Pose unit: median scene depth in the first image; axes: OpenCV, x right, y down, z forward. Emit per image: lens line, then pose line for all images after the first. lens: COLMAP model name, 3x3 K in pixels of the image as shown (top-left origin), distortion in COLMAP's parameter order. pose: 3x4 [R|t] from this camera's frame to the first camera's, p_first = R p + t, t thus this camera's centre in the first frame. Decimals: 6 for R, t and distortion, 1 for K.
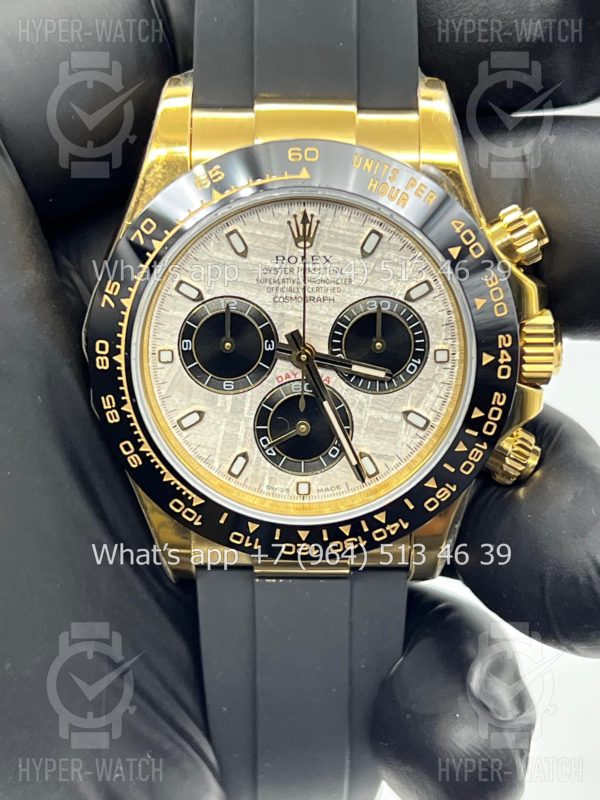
lens RADIAL K [[1911.2, 0, 307.2], [0, 1911.2, 403.4], [0, 0, 1]] dist [0.201987, 0.000000]
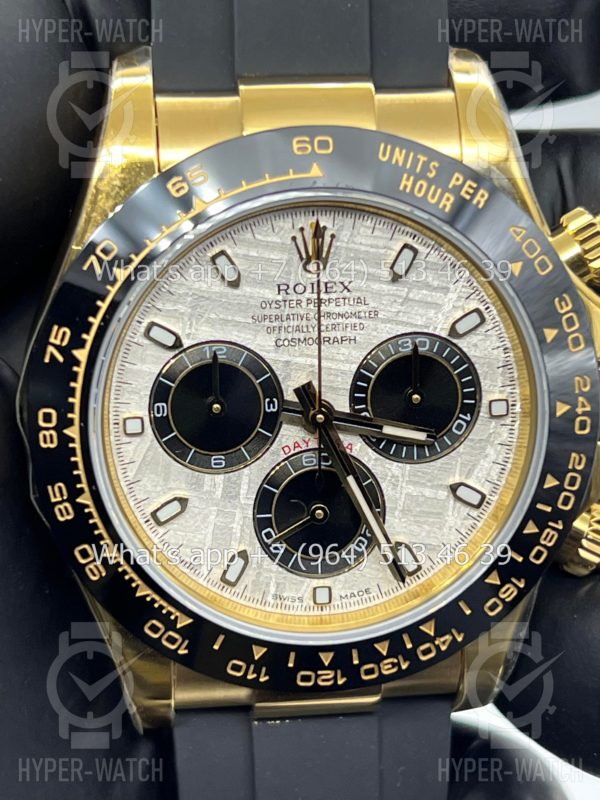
lens RADIAL K [[1911.2, 0, 295.3], [0, 1911.2, 396.3], [0, 0, 1]] dist [0.201987, 0.000000]
pose [[0.991822, -0.046734, 0.118764, -0.098966], [0.054141, 0.996734, -0.059924, 0.011456], [-0.115576, 0.065864, 0.991113, 0.259487]]
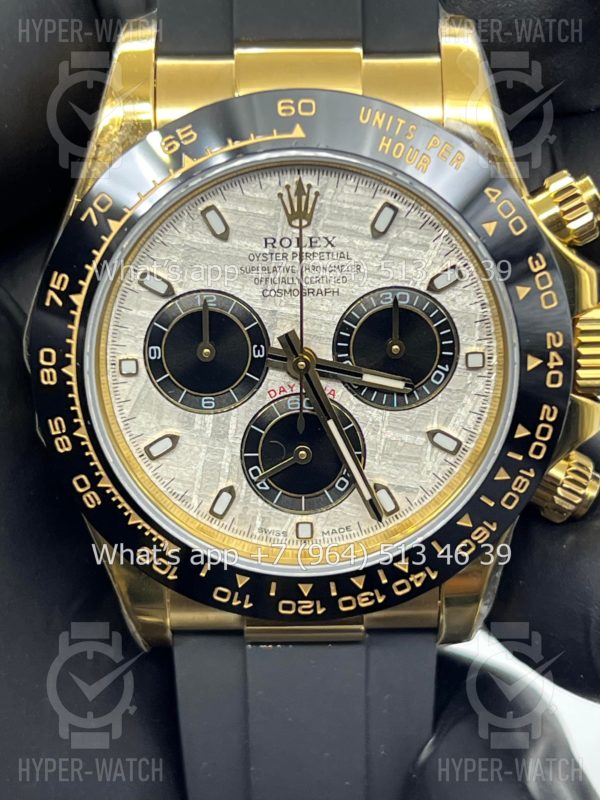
lens RADIAL K [[1911.2, 0, 304.4], [0, 1911.2, 401.9], [0, 0, 1]] dist [0.201987, 0.000000]
pose [[0.999831, -0.018388, 0.000083, -0.001106], [0.018384, 0.999439, -0.027983, 0.013390], [0.000431, 0.027980, 0.999608, 0.204615]]
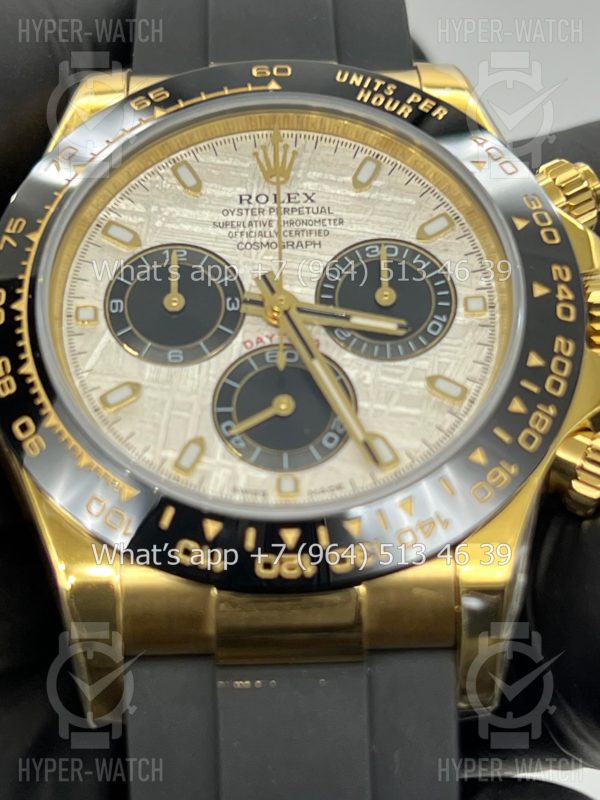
lens RADIAL K [[1911.2, 0, 298.9], [0, 1911.2, 398.2], [0, 0, 1]] dist [0.201987, 0.000000]
pose [[0.999293, -0.030957, 0.021324, -0.011464], [0.037378, 0.758023, -0.651156, 0.462099], [0.003993, 0.651493, 0.758644, 0.482134]]
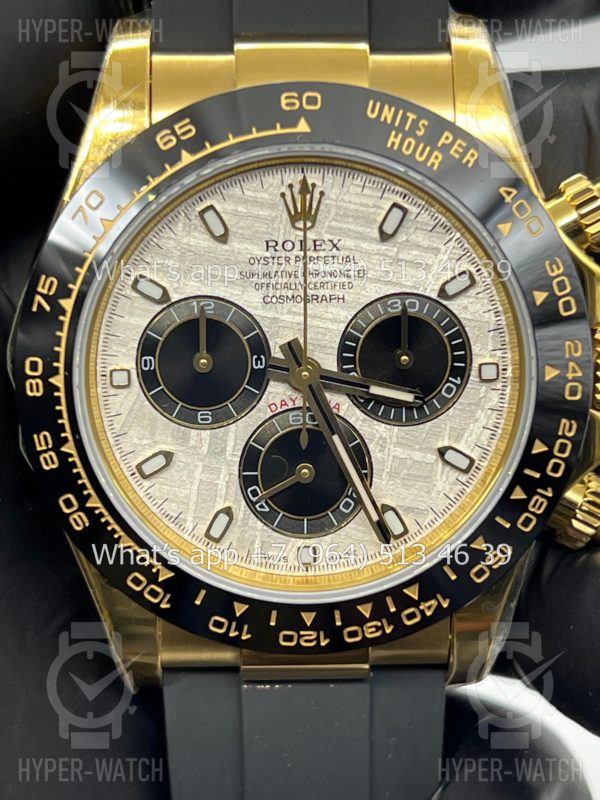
lens RADIAL K [[1911.2, 0, 303.6], [0, 1911.2, 399.2], [0, 0, 1]] dist [0.201987, 0.000000]
pose [[0.999508, -0.017182, 0.026252, -0.022117], [0.019692, 0.994937, -0.098557, 0.058245], [-0.024425, 0.099025, 0.994785, 0.256878]]
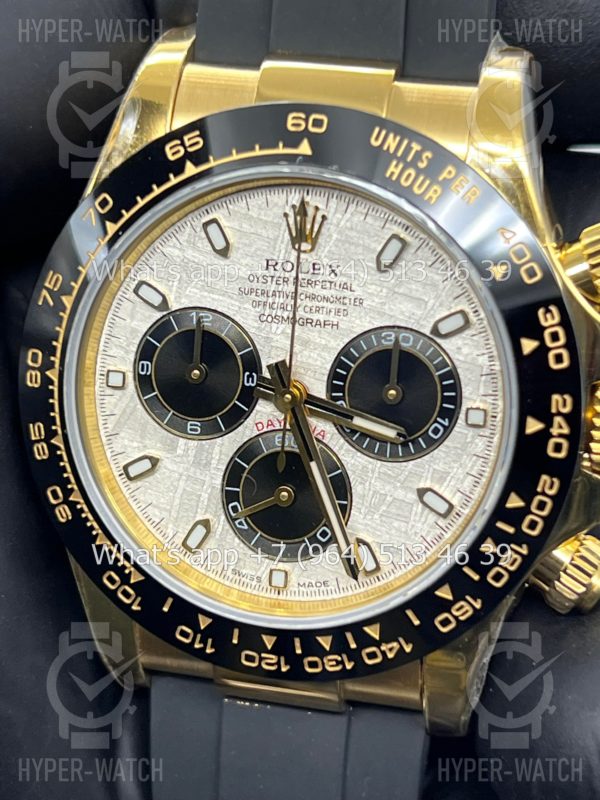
lens RADIAL K [[1911.2, 0, 304.8], [0, 1911.2, 397.7], [0, 0, 1]] dist [0.201987, 0.000000]
pose [[0.966789, 0.101841, -0.234409, 0.176633], [-0.124784, 0.988520, -0.085185, 0.037714], [0.223043, 0.111607, 0.968399, 0.283112]]
